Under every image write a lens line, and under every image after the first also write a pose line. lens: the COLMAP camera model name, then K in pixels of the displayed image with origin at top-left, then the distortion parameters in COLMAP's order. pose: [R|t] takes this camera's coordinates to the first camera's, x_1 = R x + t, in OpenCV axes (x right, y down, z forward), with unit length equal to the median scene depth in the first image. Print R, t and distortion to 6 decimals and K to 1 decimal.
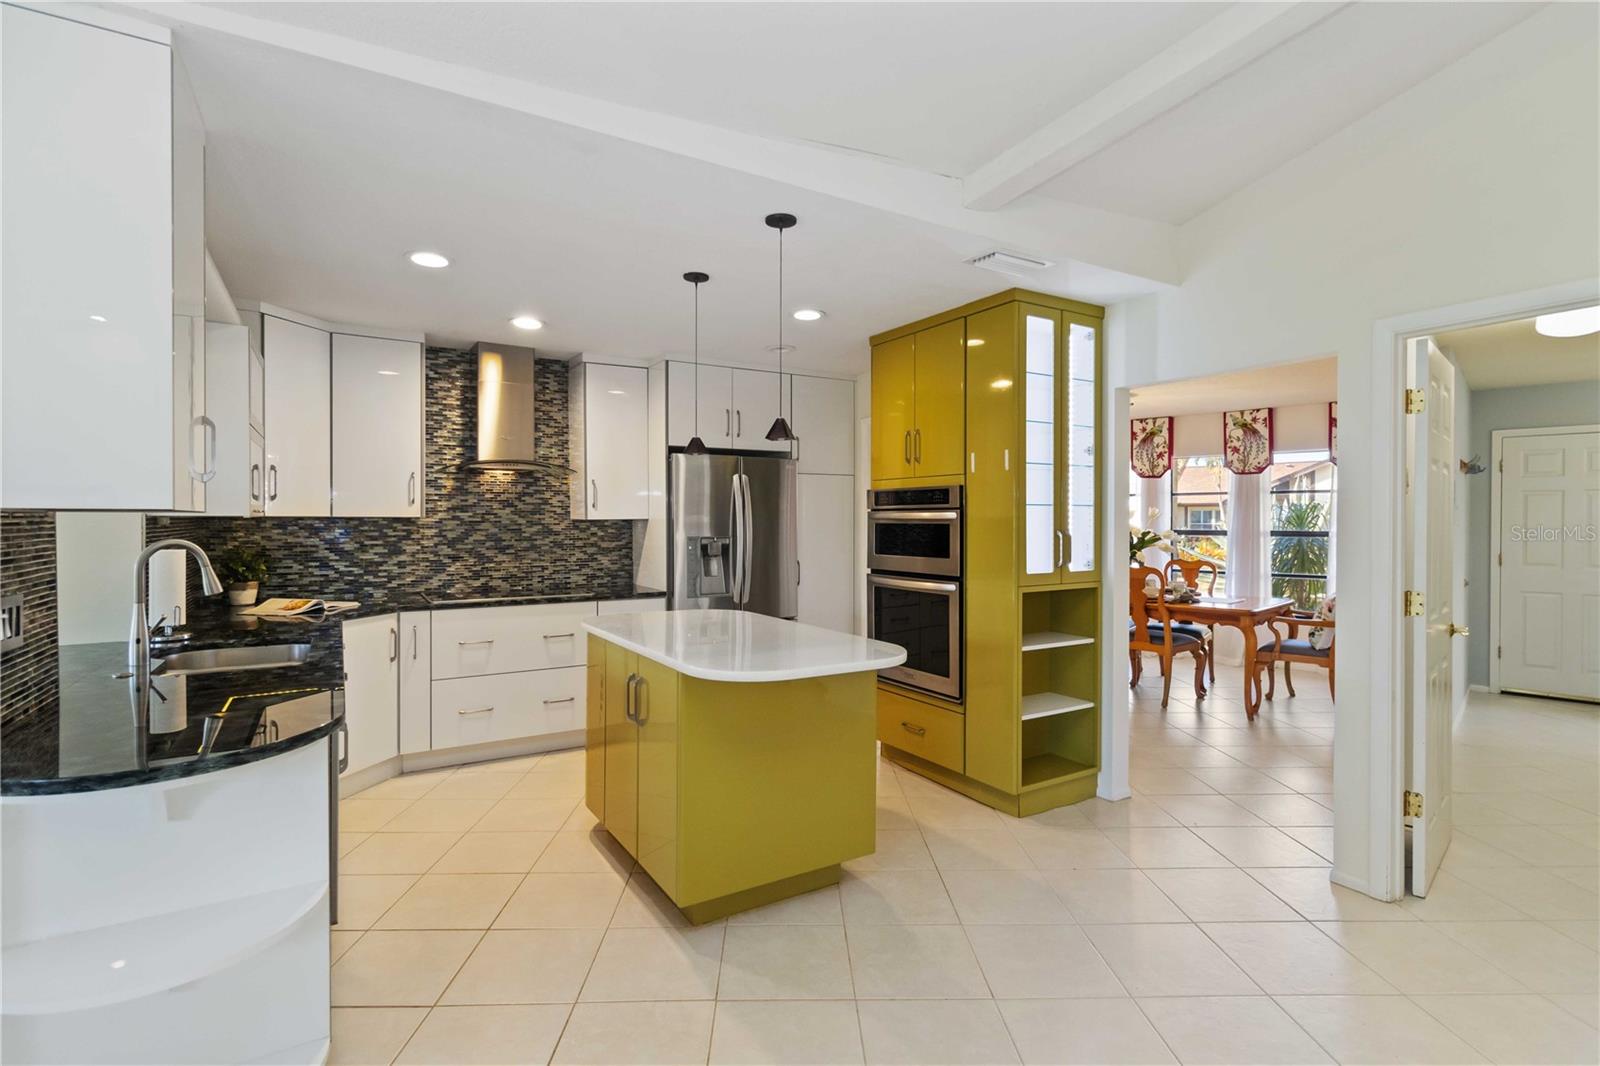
lens RADIAL K [[730.0, 0, 768.3], [0, 730.0, 530.2], [0, 0, 1]] dist [-0.004164, 0.000655]
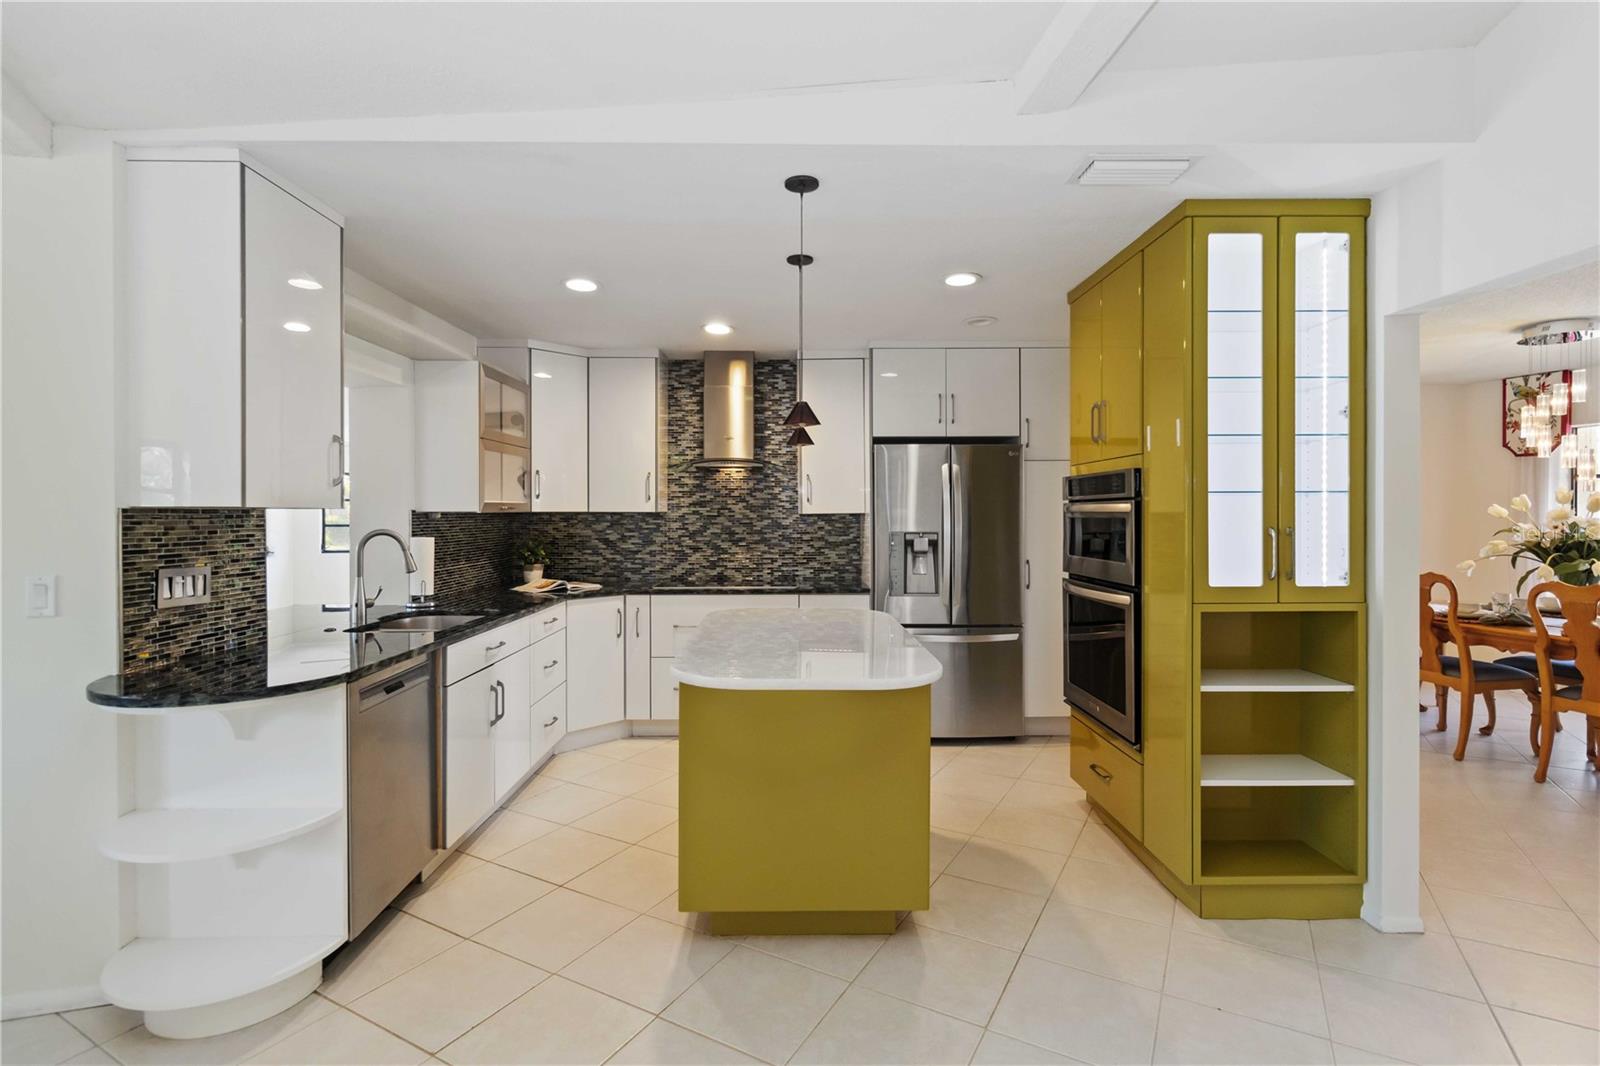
lens RADIAL K [[730.0, 0, 802.1], [0, 730.0, 521.1], [0, 0, 1]] dist [-0.004164, 0.000655]
pose [[0.872711, 0.002632, -0.488229, 0.315621], [-0.004944, 0.999982, -0.003447, -0.001056], [0.488211, 0.005422, 0.872709, 0.144011]]
